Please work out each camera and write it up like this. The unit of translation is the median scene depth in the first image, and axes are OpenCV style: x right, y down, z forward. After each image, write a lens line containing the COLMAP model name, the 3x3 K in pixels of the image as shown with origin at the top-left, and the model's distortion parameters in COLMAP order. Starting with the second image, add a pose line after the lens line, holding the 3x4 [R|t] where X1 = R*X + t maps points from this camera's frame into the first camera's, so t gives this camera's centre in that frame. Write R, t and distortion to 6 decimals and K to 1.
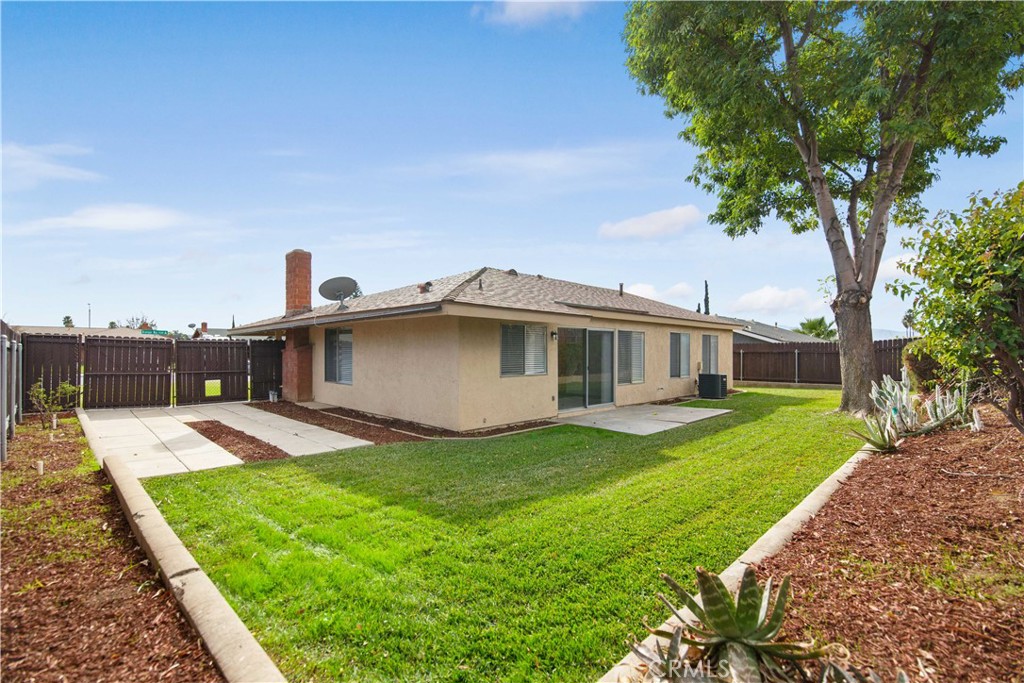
lens RADIAL K [[445.7, 0, 517.5], [0, 445.7, 342.1], [0, 0, 1]] dist [-0.019538, -0.000113]
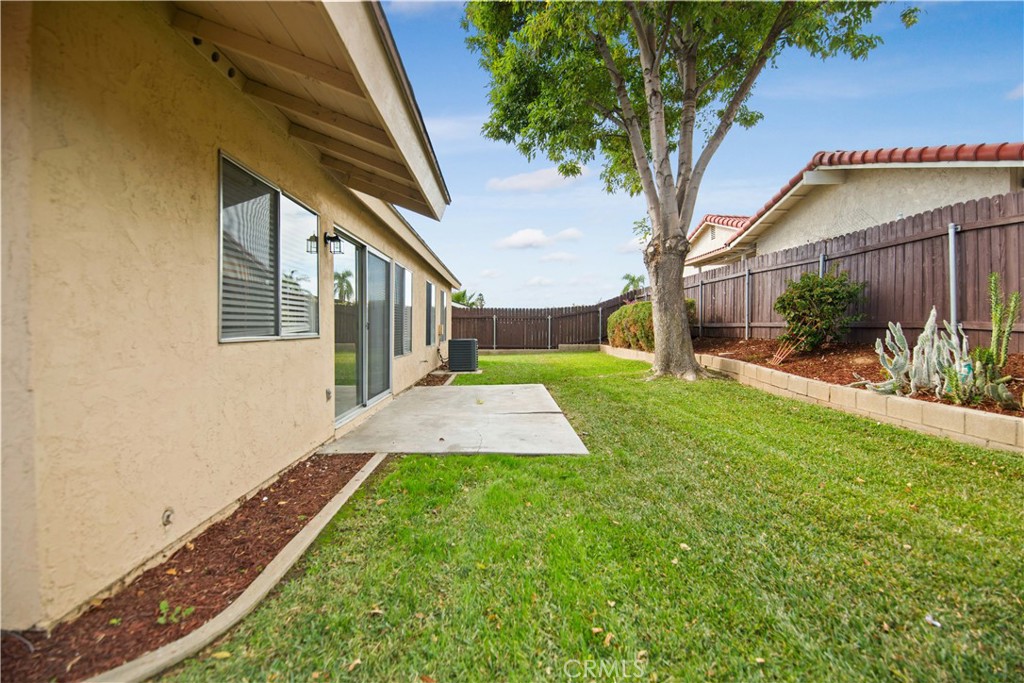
lens RADIAL K [[445.7, 0, 517.5], [0, 445.7, 342.1], [0, 0, 1]] dist [-0.019538, -0.000113]
pose [[0.683665, -0.022873, 0.729437, -0.104945], [-0.019982, 0.998547, 0.050040, 0.054031], [-0.729522, -0.048786, 0.682215, 0.614703]]
